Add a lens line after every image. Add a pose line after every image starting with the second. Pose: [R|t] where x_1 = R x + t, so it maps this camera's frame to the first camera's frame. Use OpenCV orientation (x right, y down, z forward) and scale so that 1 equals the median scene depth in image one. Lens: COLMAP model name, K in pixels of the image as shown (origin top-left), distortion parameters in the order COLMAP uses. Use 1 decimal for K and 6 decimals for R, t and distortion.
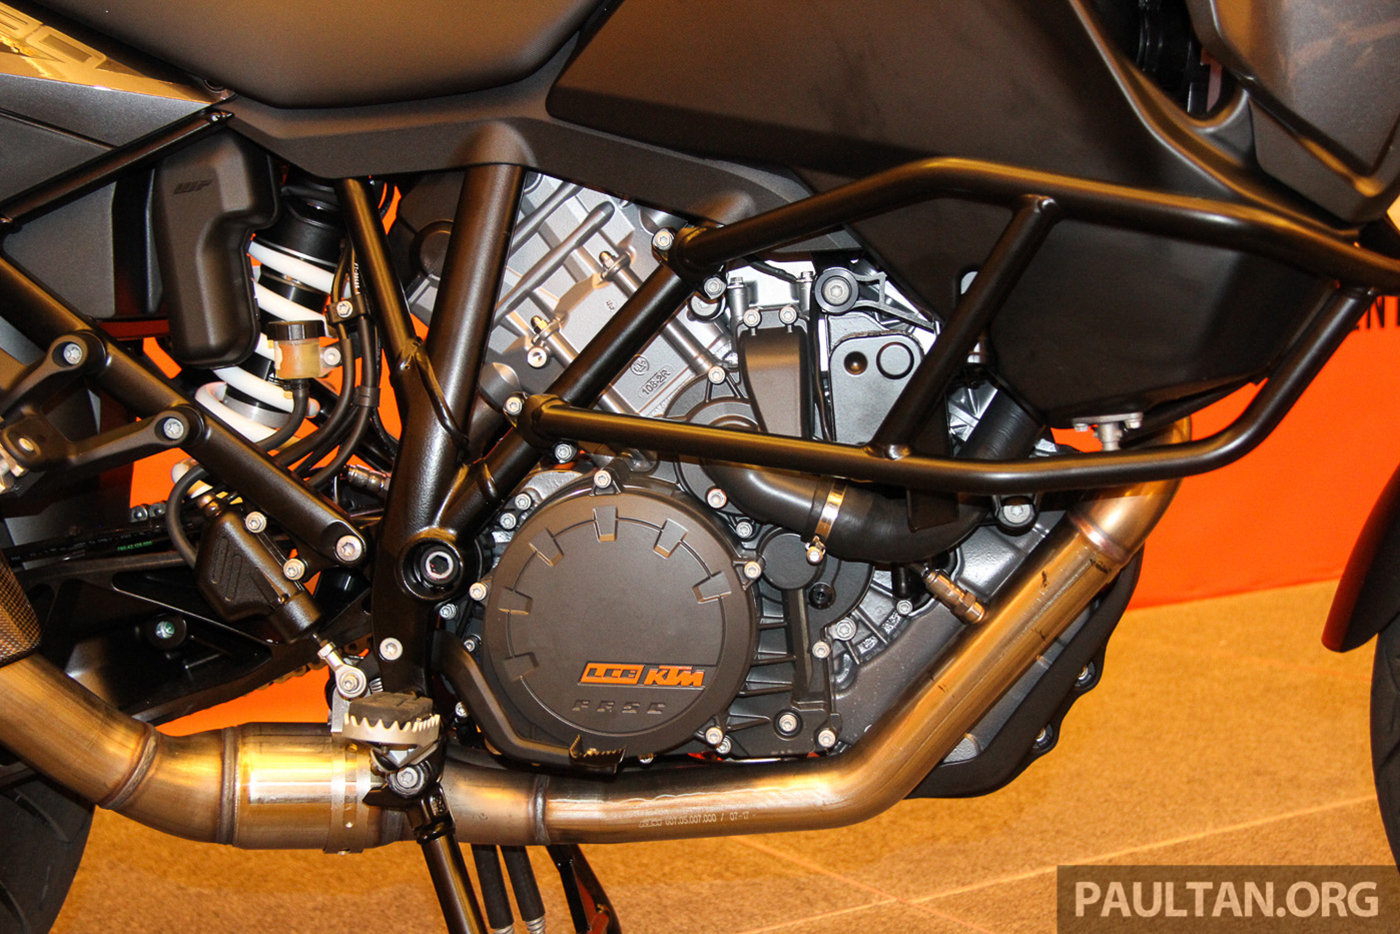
lens RADIAL K [[2255.9, 0, 694.4], [0, 2255.9, 480.3], [0, 0, 1]] dist [0.142680, 0.000000]
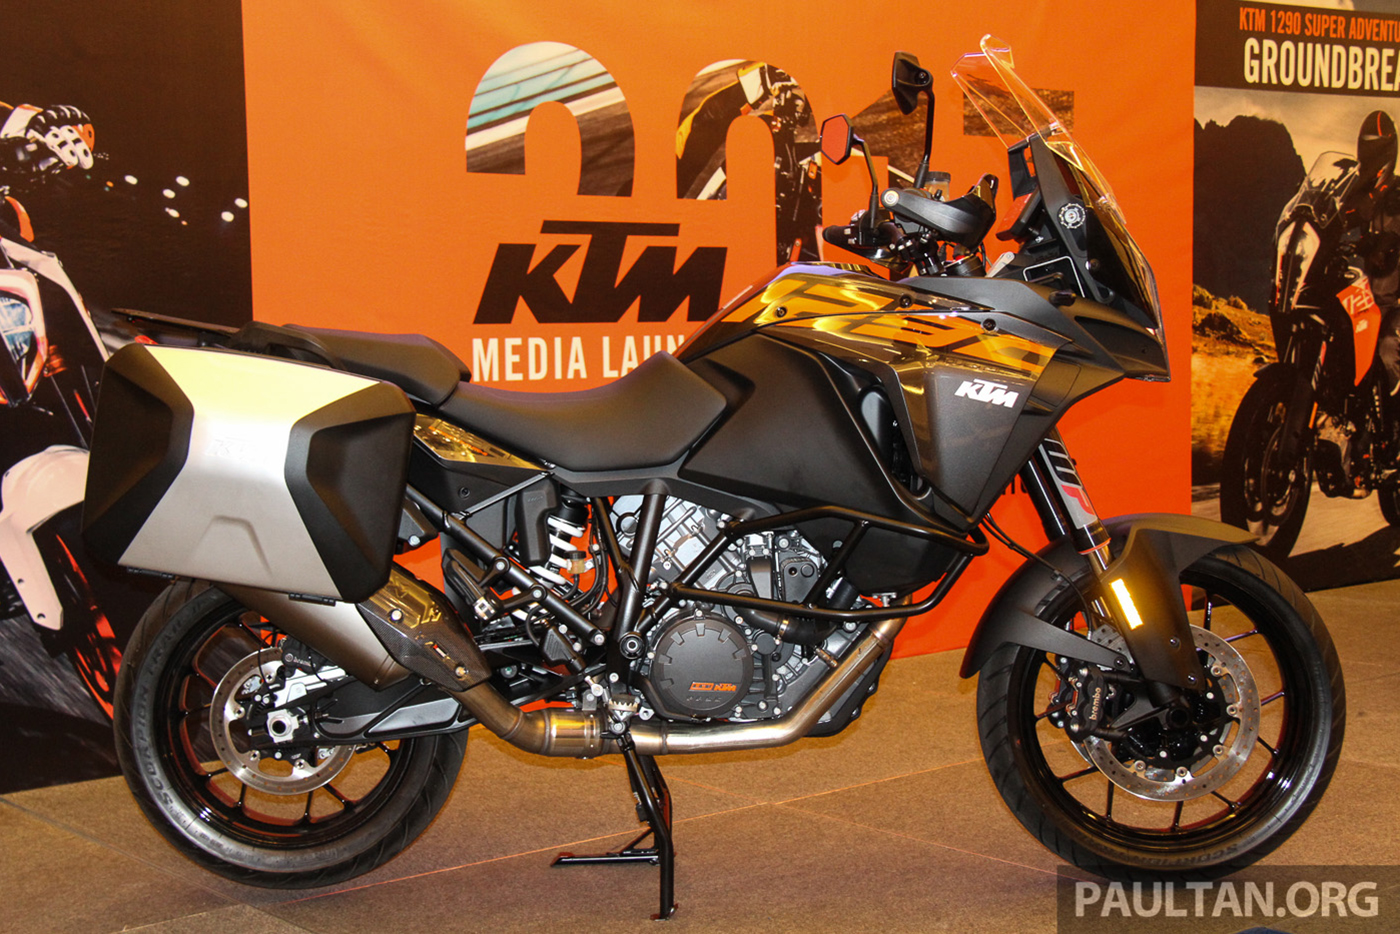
lens RADIAL K [[1996.1, 0, 697.9], [0, 1996.1, 459.1], [0, 0, 1]] dist [0.062602, 0.000000]
pose [[0.991998, 0.010801, 0.125789, -0.332809], [-0.004811, 0.998844, -0.047827, -0.068543], [-0.126160, 0.046840, 0.990903, -1.323923]]
